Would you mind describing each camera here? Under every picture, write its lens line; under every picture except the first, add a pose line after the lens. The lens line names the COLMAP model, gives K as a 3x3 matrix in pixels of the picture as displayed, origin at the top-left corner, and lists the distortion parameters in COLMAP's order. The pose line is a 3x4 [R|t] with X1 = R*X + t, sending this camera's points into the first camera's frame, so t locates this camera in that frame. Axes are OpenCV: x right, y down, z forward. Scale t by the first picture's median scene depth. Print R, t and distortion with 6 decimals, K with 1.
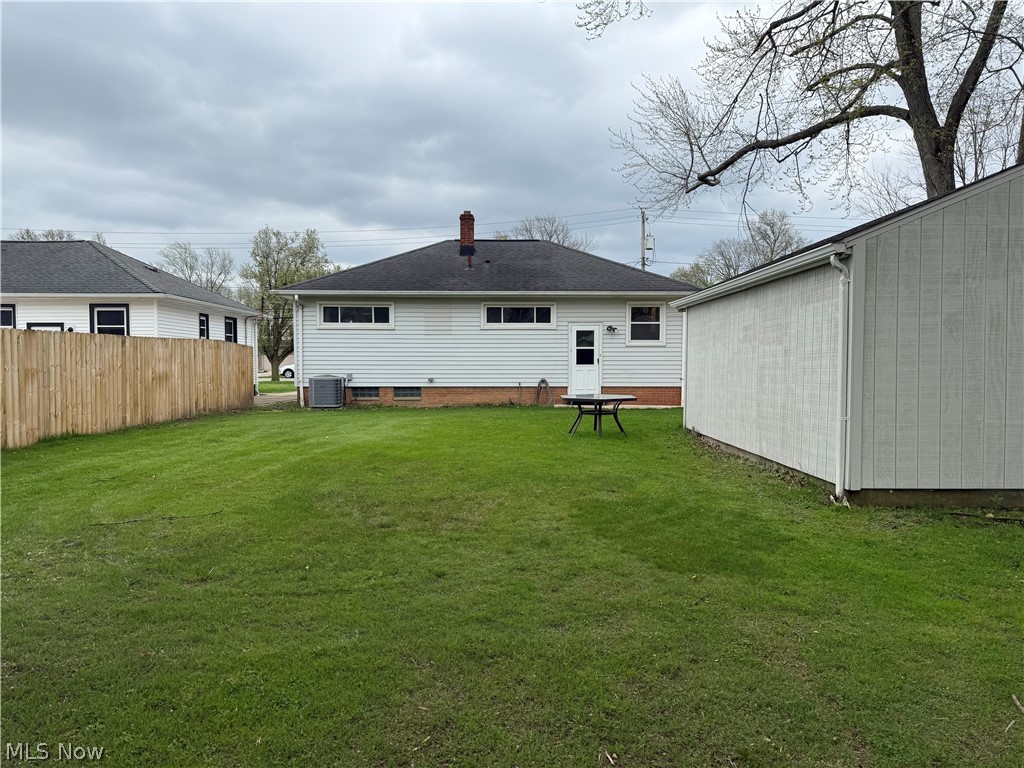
lens RADIAL K [[719.3, 0, 512.0], [0, 719.3, 384.0], [0, 0, 1]] dist [0.110044, -0.117860]
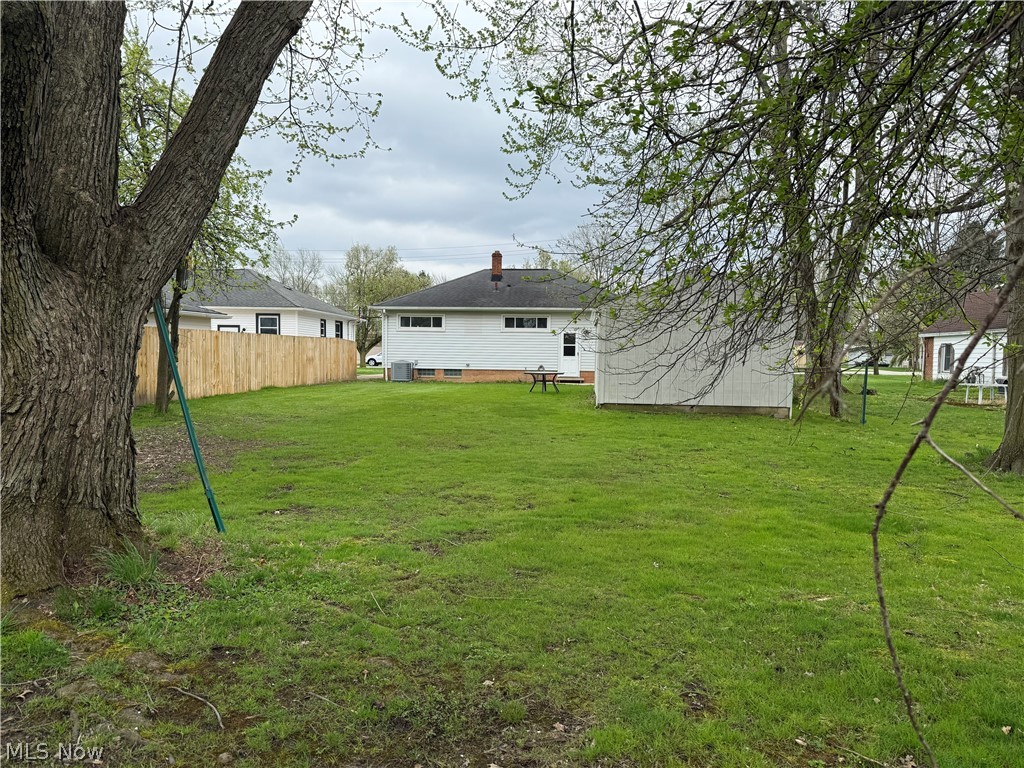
lens RADIAL K [[719.3, 0, 512.0], [0, 719.3, 384.0], [0, 0, 1]] dist [0.110044, -0.117860]
pose [[0.994862, 0.016642, -0.099863, 0.133547], [-0.015759, 0.999829, 0.009632, 0.018936], [0.100007, -0.008009, 0.994955, -0.513483]]
